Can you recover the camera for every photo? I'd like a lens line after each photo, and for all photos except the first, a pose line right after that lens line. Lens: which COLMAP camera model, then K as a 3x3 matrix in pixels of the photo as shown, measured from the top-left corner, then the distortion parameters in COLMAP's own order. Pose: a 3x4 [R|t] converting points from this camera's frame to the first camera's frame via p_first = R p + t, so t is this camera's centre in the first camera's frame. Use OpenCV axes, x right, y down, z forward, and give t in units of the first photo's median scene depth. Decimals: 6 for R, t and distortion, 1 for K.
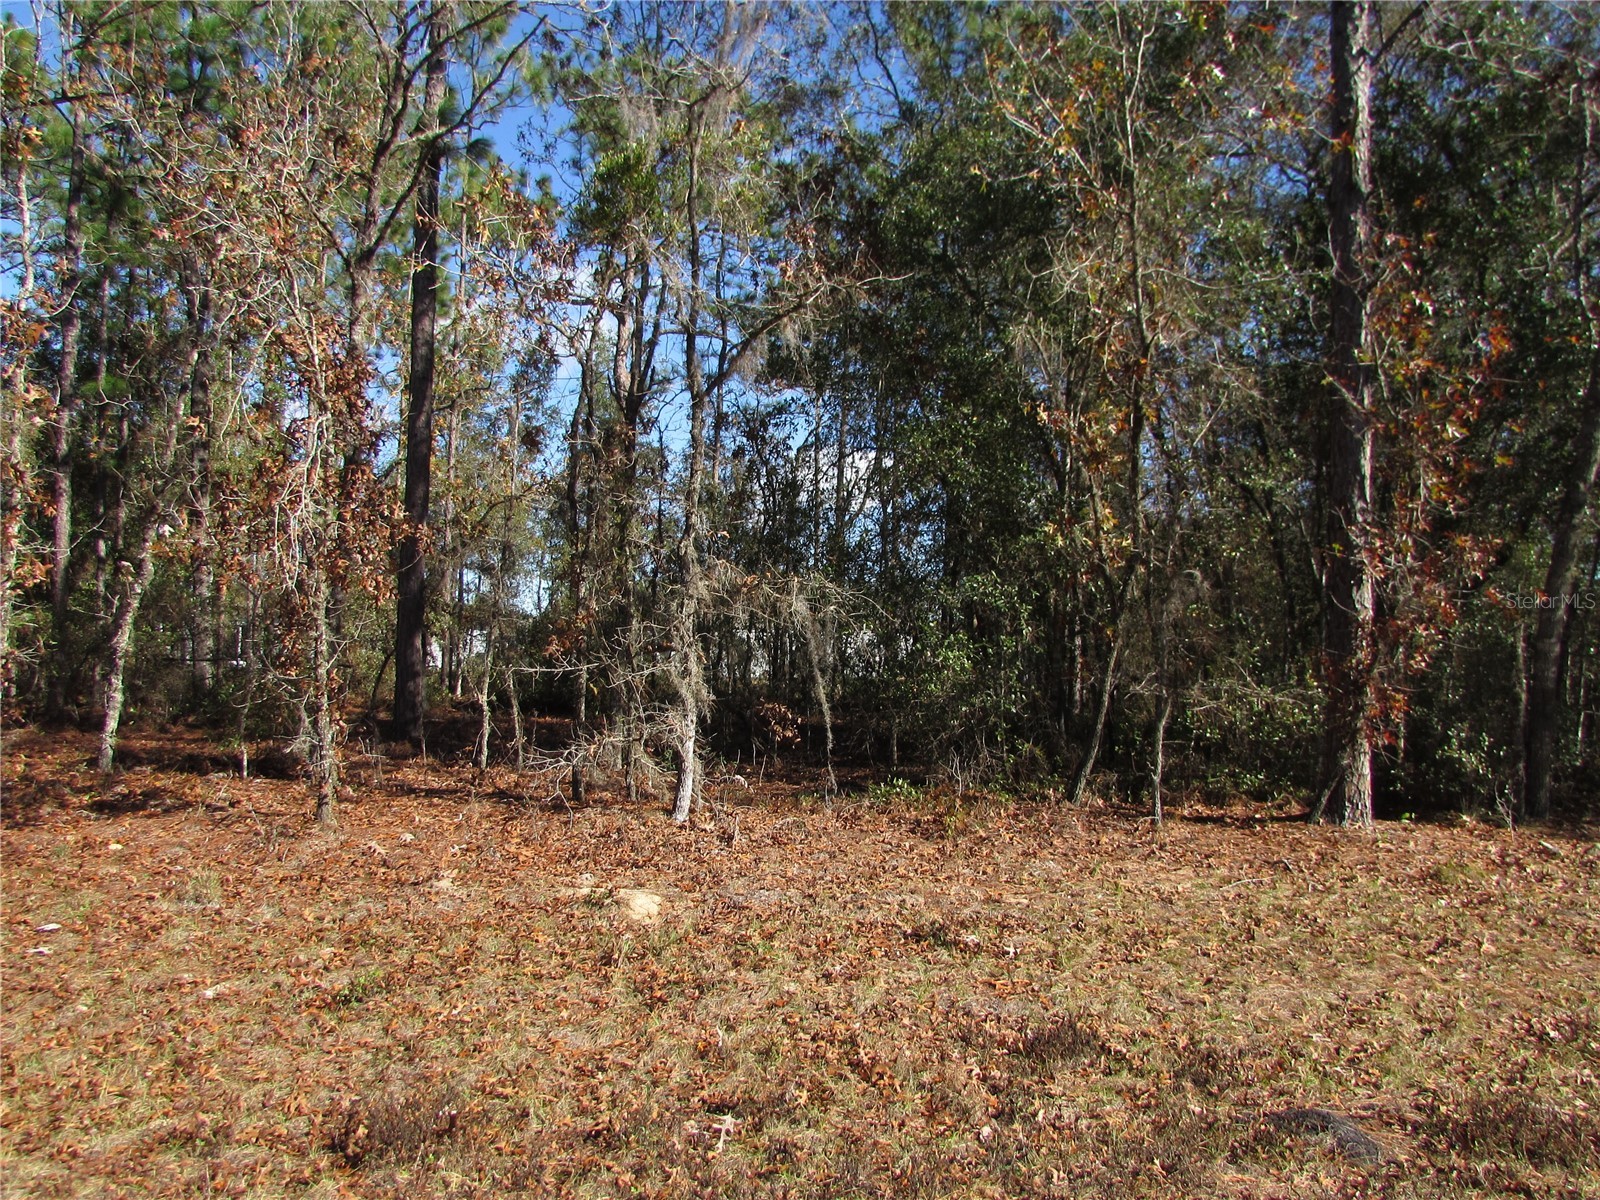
lens RADIAL K [[1121.5, 0, 800.0], [0, 1121.5, 600.0], [0, 0, 1]] dist [-0.000918, 0.000256]
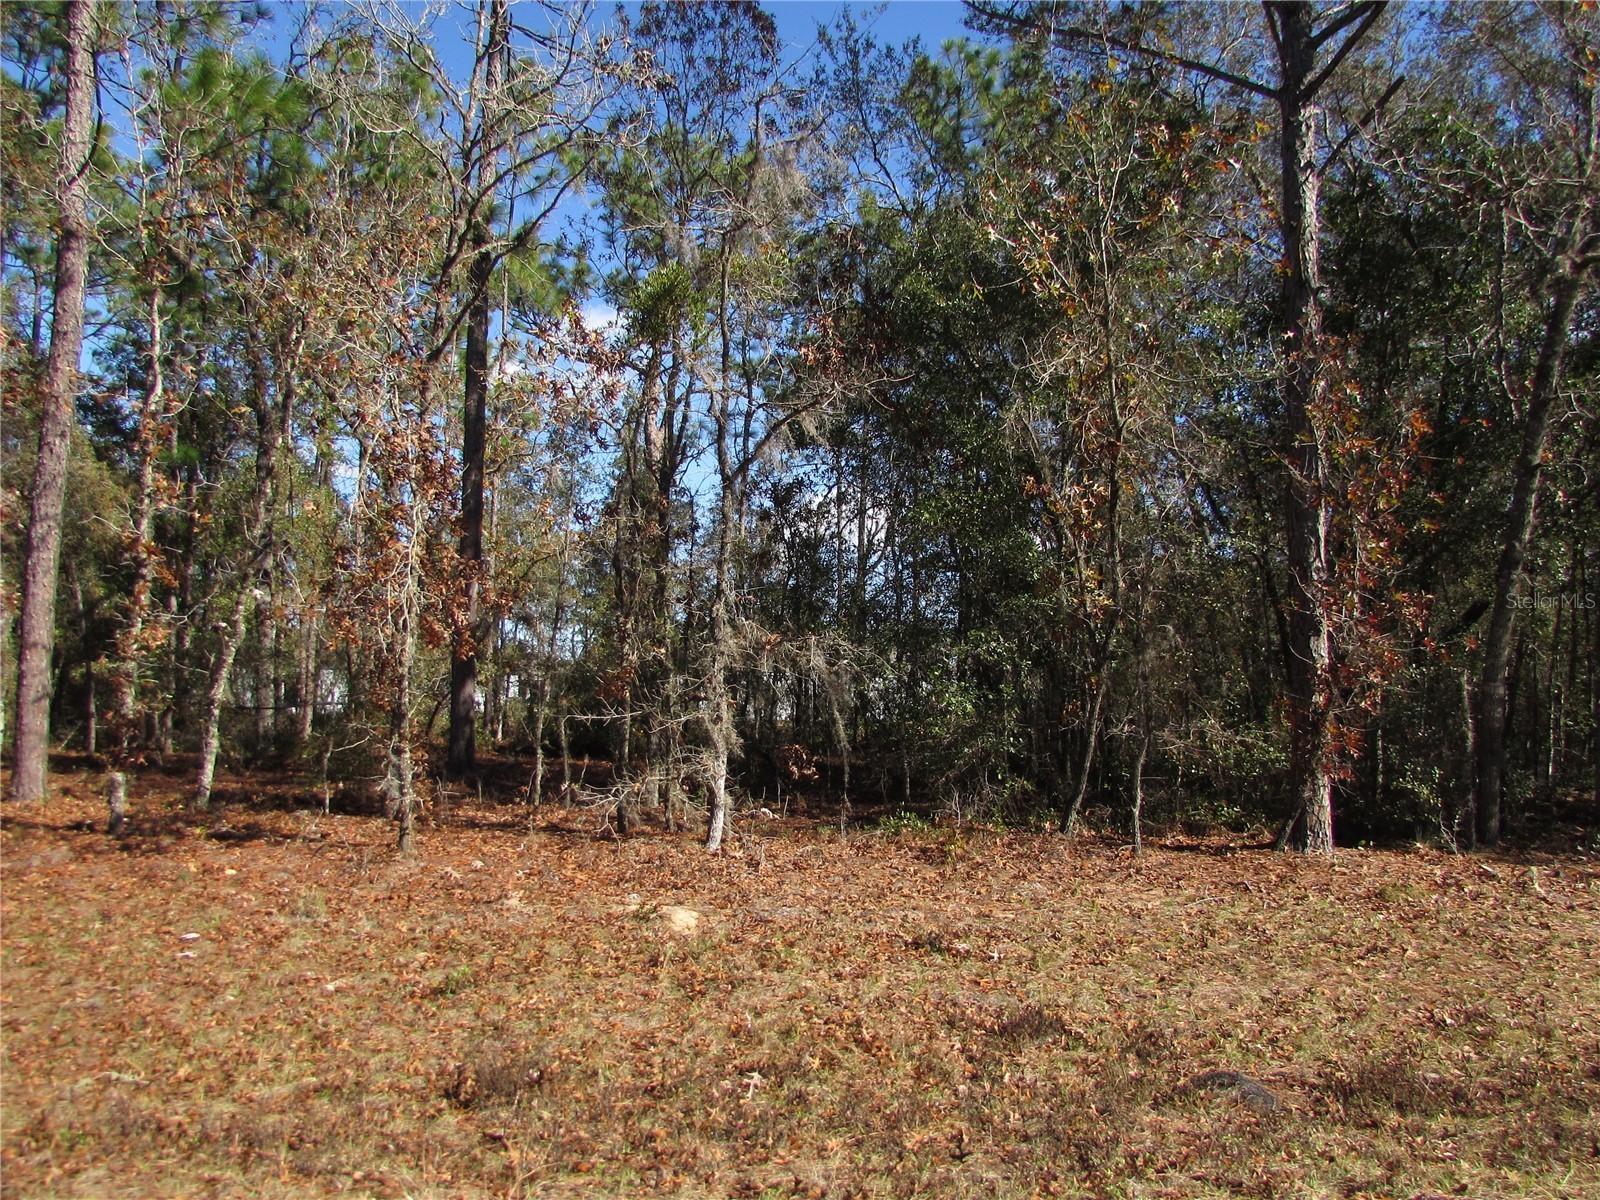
lens RADIAL K [[1106.0, 0, 800.0], [0, 1106.0, 600.0], [0, 0, 1]] dist [-0.010037, -0.001516]
pose [[0.999691, -0.008842, -0.023249, 0.012035], [0.007940, 0.999224, -0.038576, -0.015513], [0.023572, 0.038380, 0.998985, -0.160840]]
